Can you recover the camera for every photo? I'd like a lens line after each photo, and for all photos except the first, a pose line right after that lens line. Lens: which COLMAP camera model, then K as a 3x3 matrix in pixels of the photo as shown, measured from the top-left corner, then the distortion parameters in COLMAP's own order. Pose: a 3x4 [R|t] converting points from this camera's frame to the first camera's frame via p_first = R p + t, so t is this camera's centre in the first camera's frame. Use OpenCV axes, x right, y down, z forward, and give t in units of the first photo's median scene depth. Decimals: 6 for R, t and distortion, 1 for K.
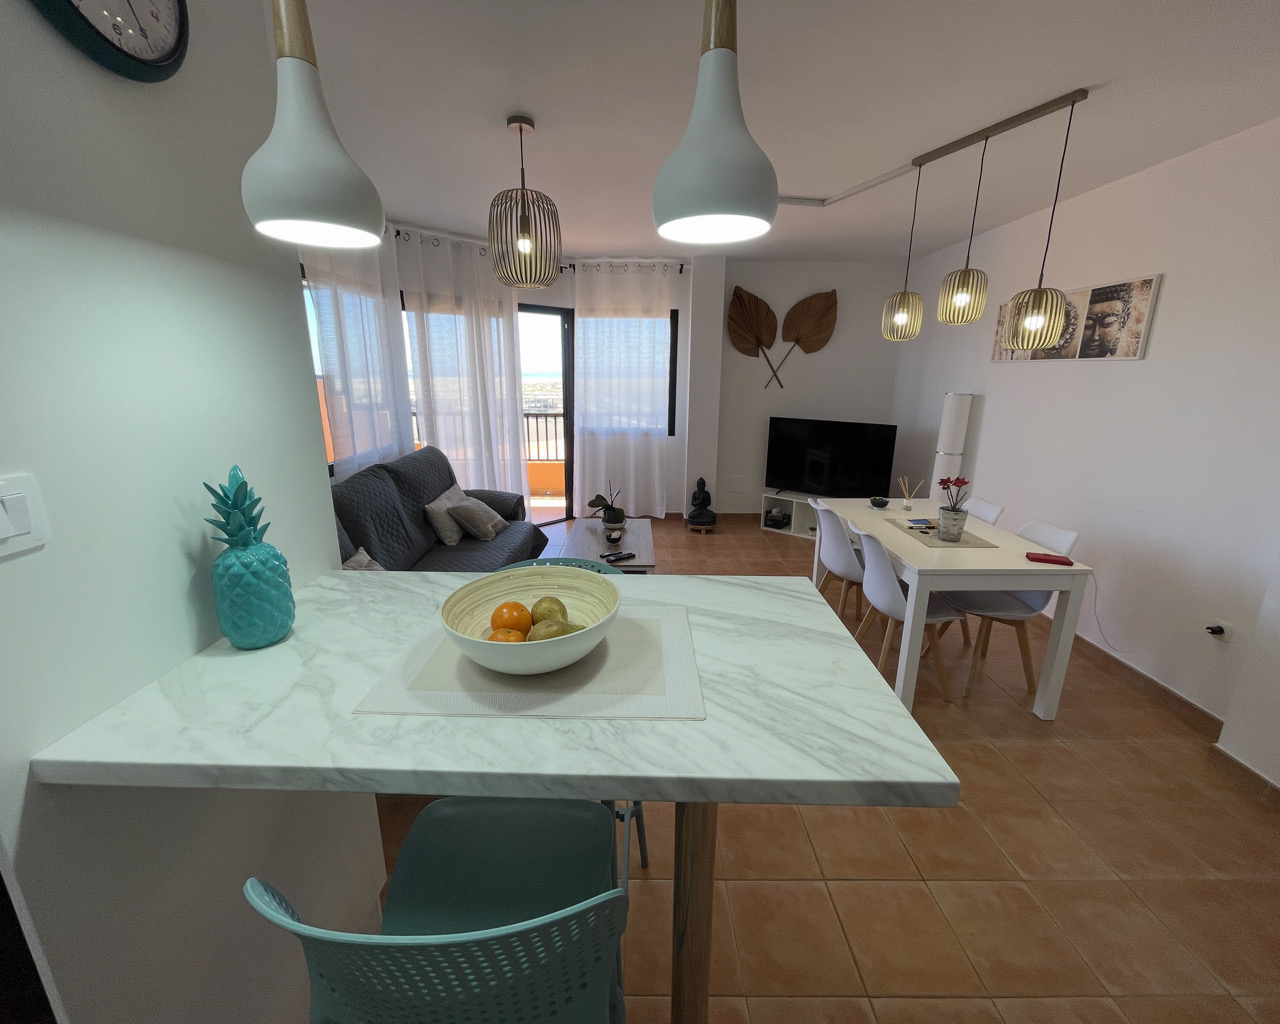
lens RADIAL K [[516.4, 0, 636.4], [0, 516.4, 504.9], [0, 0, 1]] dist [-0.002273, -0.000257]
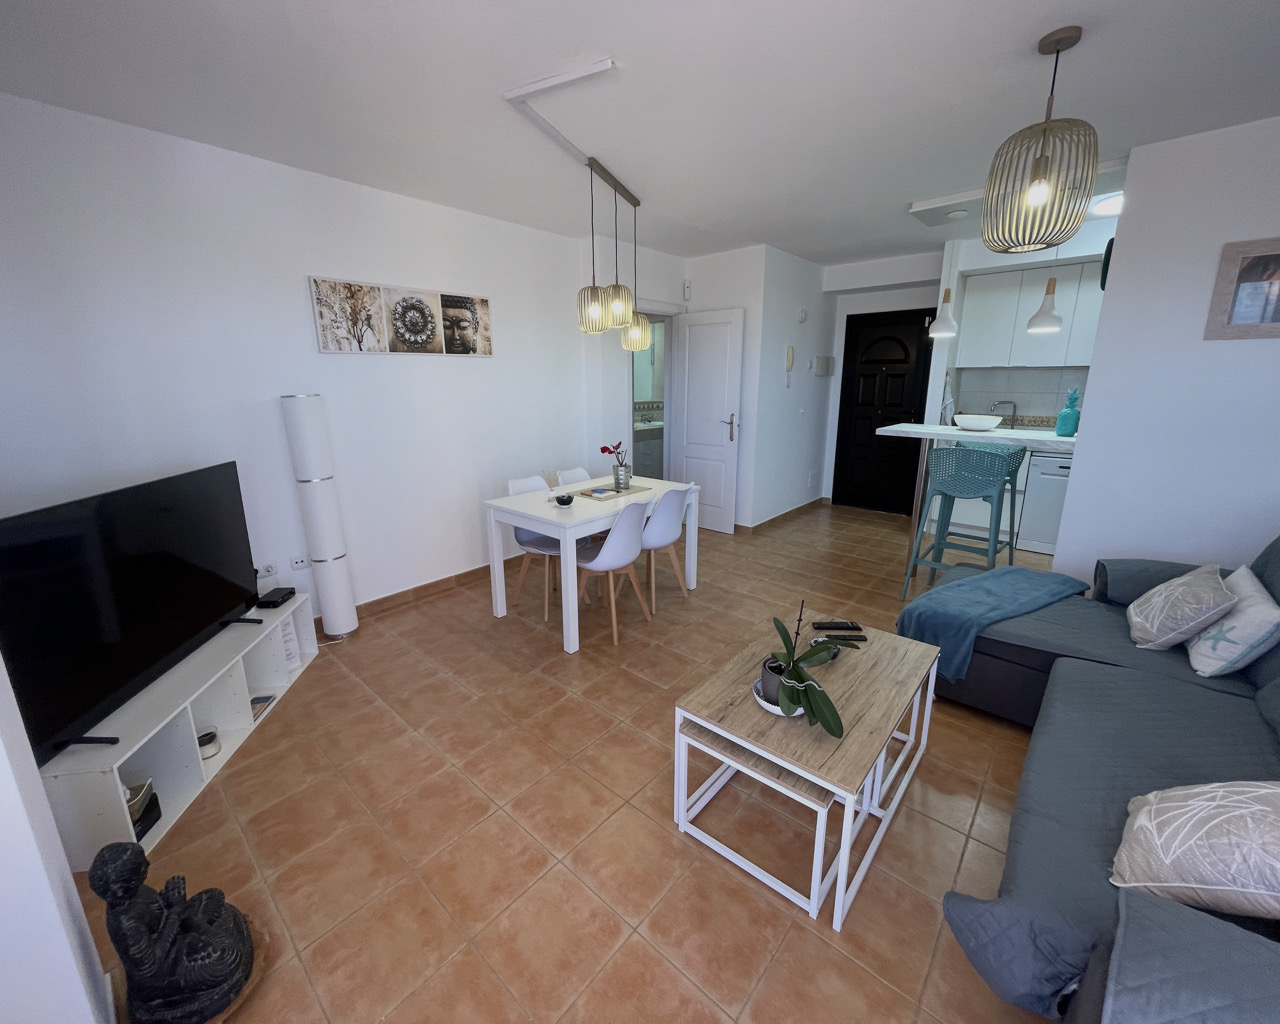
lens RADIAL K [[516.4, 0, 636.1], [0, 516.4, 502.3], [0, 0, 1]] dist [-0.002273, -0.000257]
pose [[-0.751113, -0.154772, 0.641774, -0.250768], [0.170990, 0.893347, 0.415564, -0.386231], [-0.637645, 0.421872, -0.644541, 1.579240]]
